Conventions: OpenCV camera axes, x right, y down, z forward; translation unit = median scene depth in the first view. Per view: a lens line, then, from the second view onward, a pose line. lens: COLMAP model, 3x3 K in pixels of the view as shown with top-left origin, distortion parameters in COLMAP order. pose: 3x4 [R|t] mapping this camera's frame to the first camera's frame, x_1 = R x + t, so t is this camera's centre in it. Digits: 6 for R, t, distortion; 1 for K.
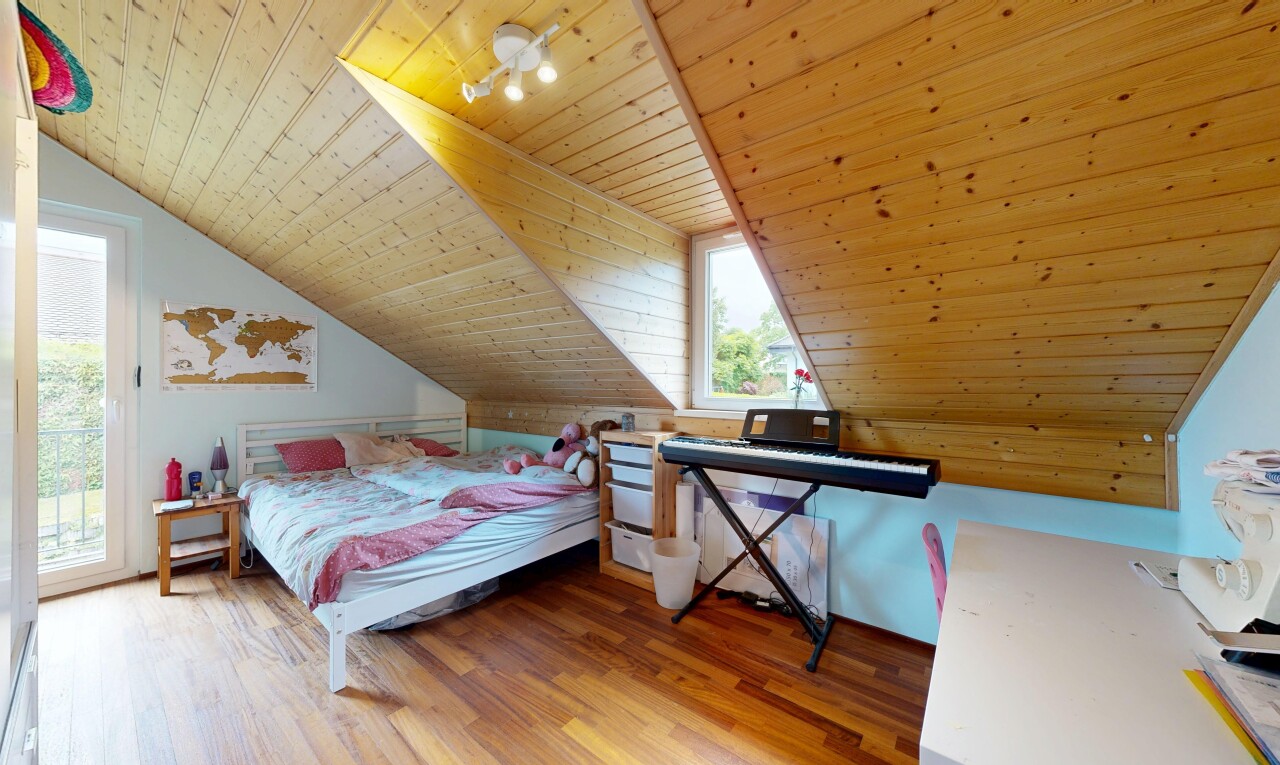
lens RADIAL K [[430.0, 0, 639.4], [0, 430.0, 385.2], [0, 0, 1]] dist [-0.000775, -0.000021]
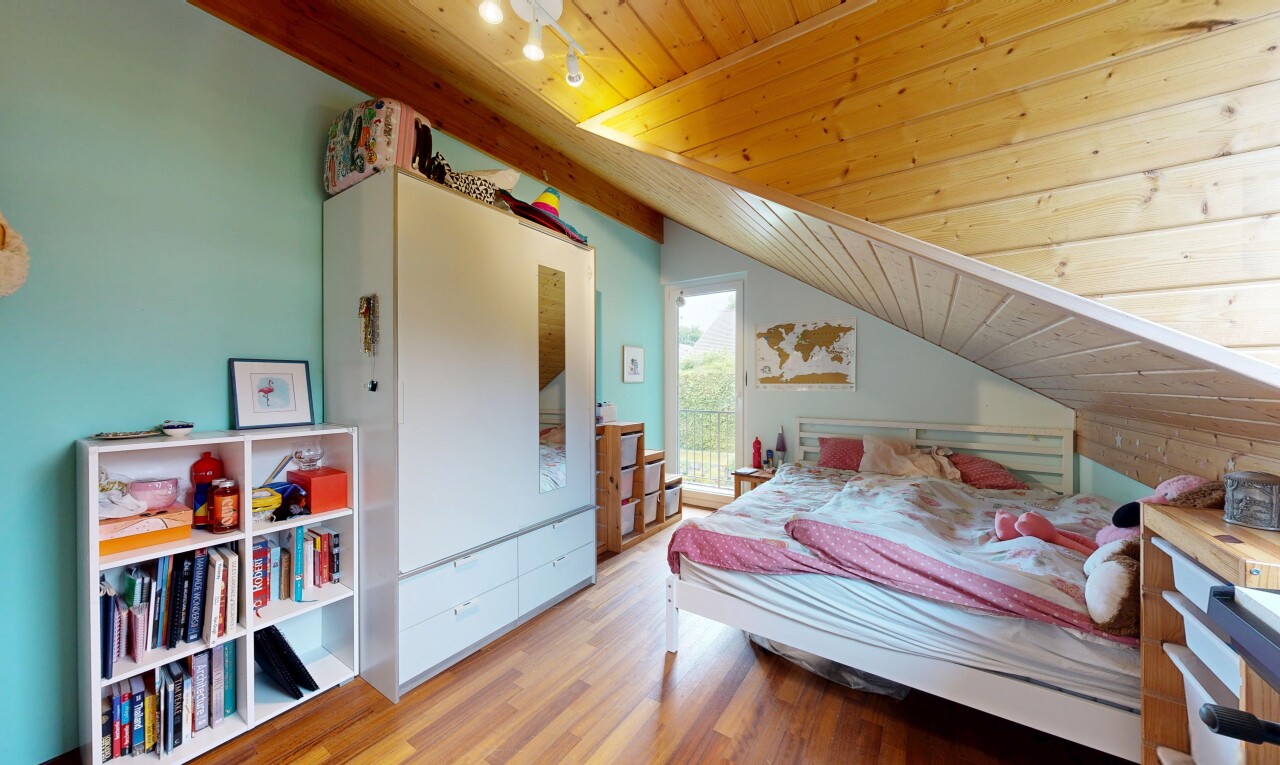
lens RADIAL K [[430.0, 0, 639.4], [0, 430.0, 385.2], [0, 0, 1]] dist [-0.000775, -0.000021]
pose [[0.075029, 0.002283, -0.997179, 0.265581], [-0.001695, 0.999996, 0.002162, -0.000916], [0.997180, 0.001528, 0.075032, 0.507839]]
